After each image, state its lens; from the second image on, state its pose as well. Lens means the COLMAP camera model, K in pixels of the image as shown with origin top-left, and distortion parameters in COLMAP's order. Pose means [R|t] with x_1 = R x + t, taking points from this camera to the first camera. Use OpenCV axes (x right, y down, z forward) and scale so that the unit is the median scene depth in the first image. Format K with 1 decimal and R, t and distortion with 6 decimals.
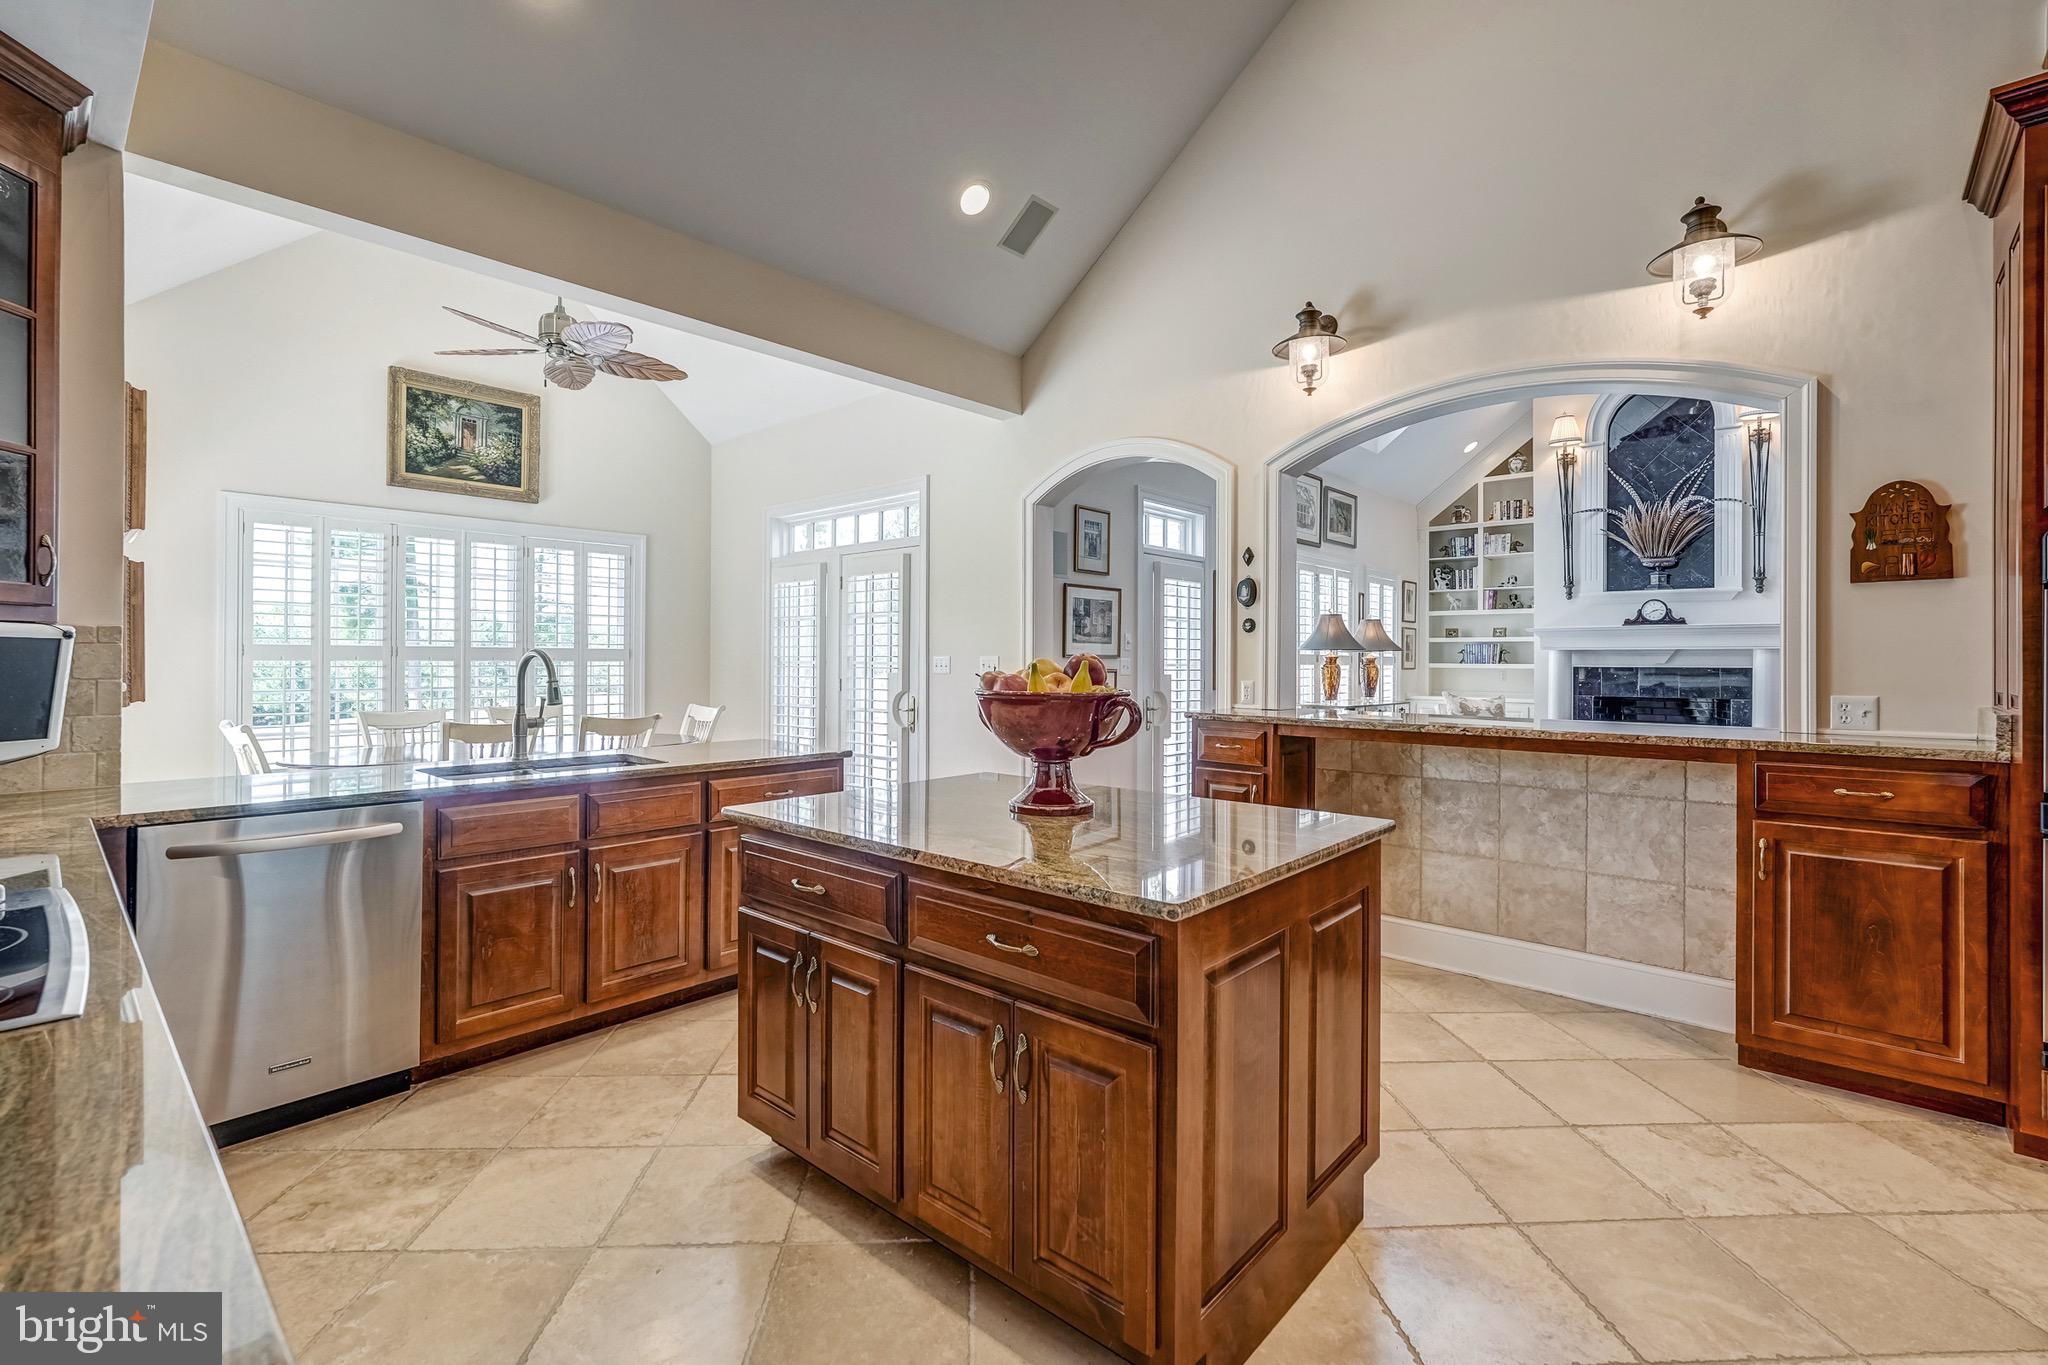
lens RADIAL K [[917.7, 0, 1027.2], [0, 917.7, 669.6], [0, 0, 1]] dist [-0.001711, -0.000353]
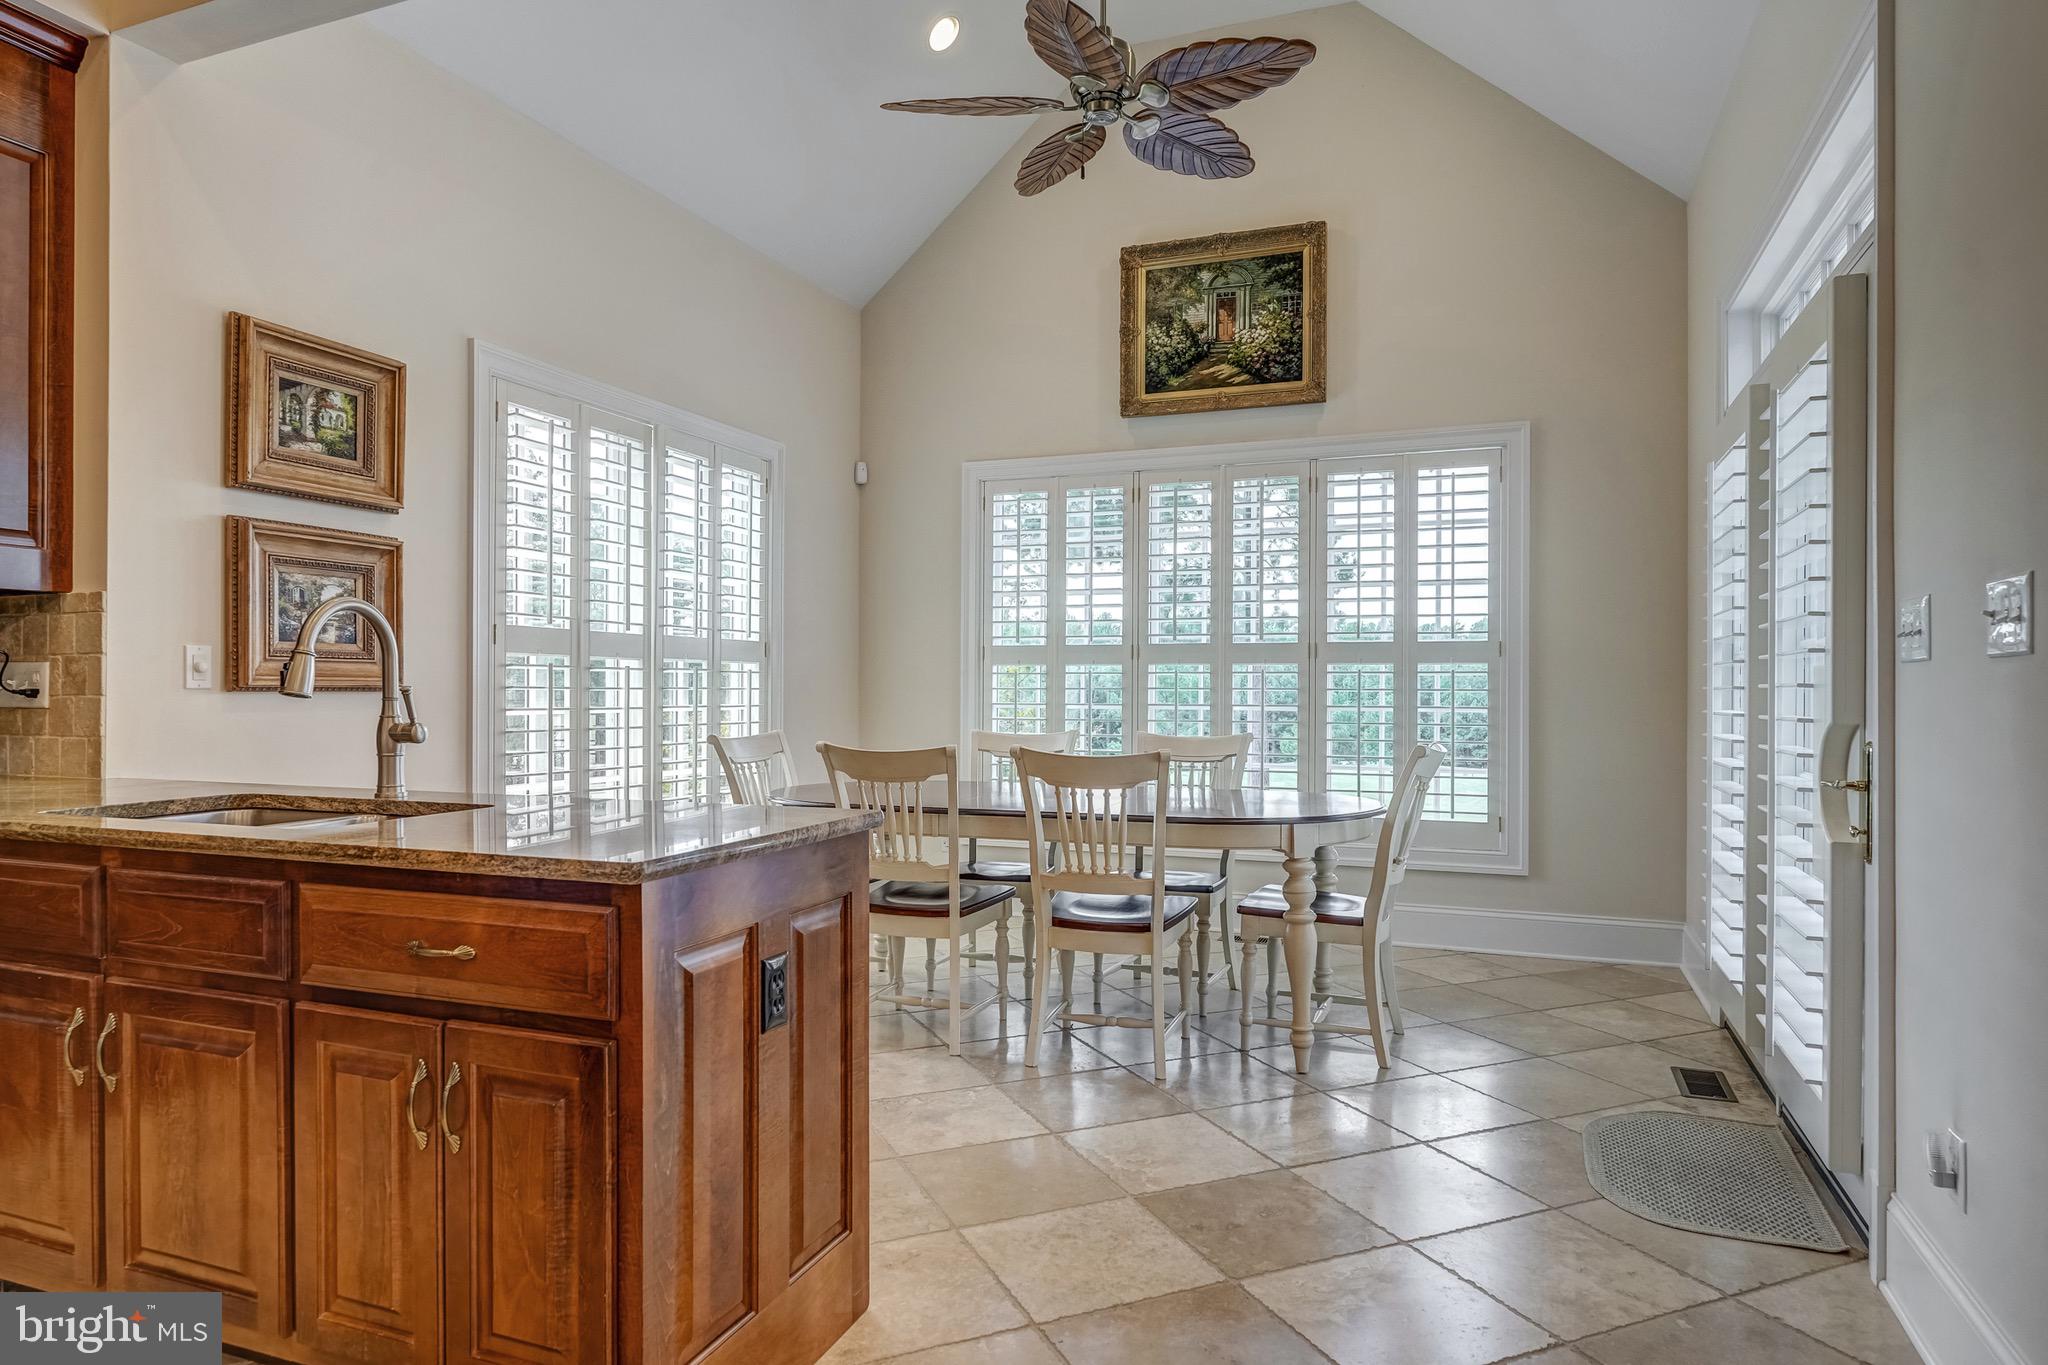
lens RADIAL K [[1212.8, 0, 1027.1], [0, 1212.8, 696.6], [0, 0, 1]] dist [0.000948, 0.000374]
pose [[0.356518, 0.002115, -0.934286, 0.145555], [-0.011047, 0.999937, -0.001952, 0.016899], [0.934223, 0.011017, 0.356519, 0.563349]]
